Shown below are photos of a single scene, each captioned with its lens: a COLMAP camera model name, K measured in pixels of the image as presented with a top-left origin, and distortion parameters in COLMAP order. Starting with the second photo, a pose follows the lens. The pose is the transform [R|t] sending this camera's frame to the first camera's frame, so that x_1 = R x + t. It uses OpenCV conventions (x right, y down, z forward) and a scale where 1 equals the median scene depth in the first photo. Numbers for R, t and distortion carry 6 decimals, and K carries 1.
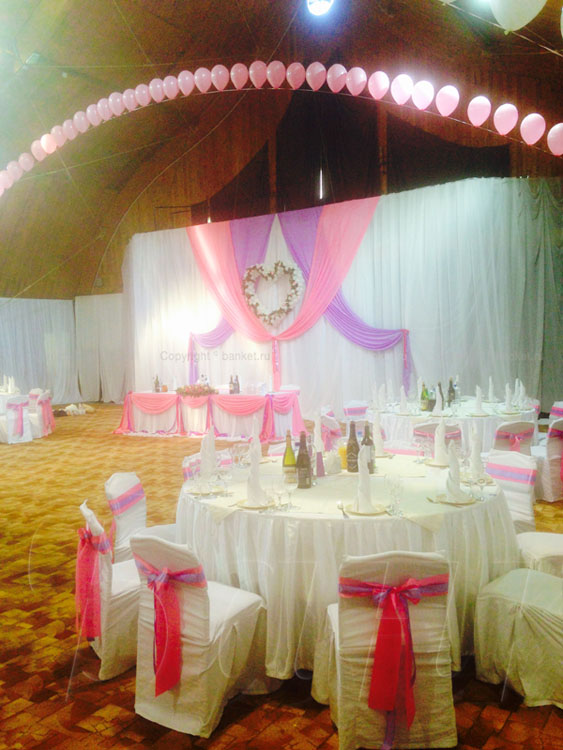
lens RADIAL K [[701.0, 0, 280.8], [0, 701.0, 375.3], [0, 0, 1]] dist [-0.016839, 0.000000]
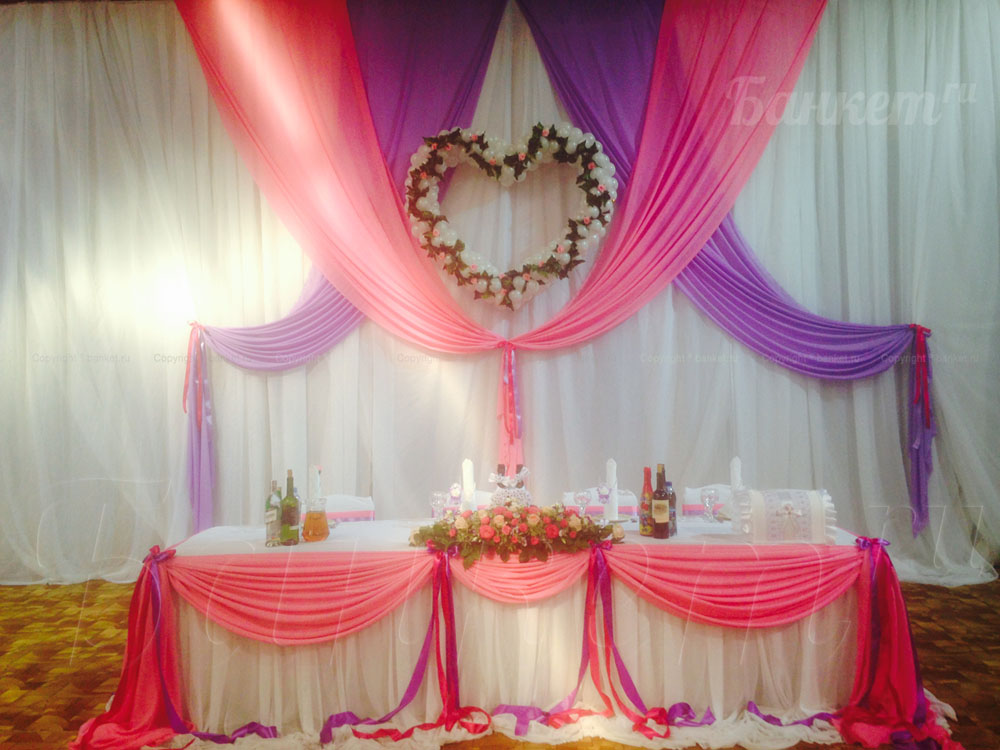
lens RADIAL K [[934.7, 0, 501.4], [0, 934.7, 372.7], [0, 0, 1]] dist [-0.016839, 0.000000]
pose [[0.829939, 0.006106, 0.557820, -0.277633], [0.025201, 0.998509, -0.048423, -0.017395], [-0.557284, 0.054246, 0.828548, 0.633252]]
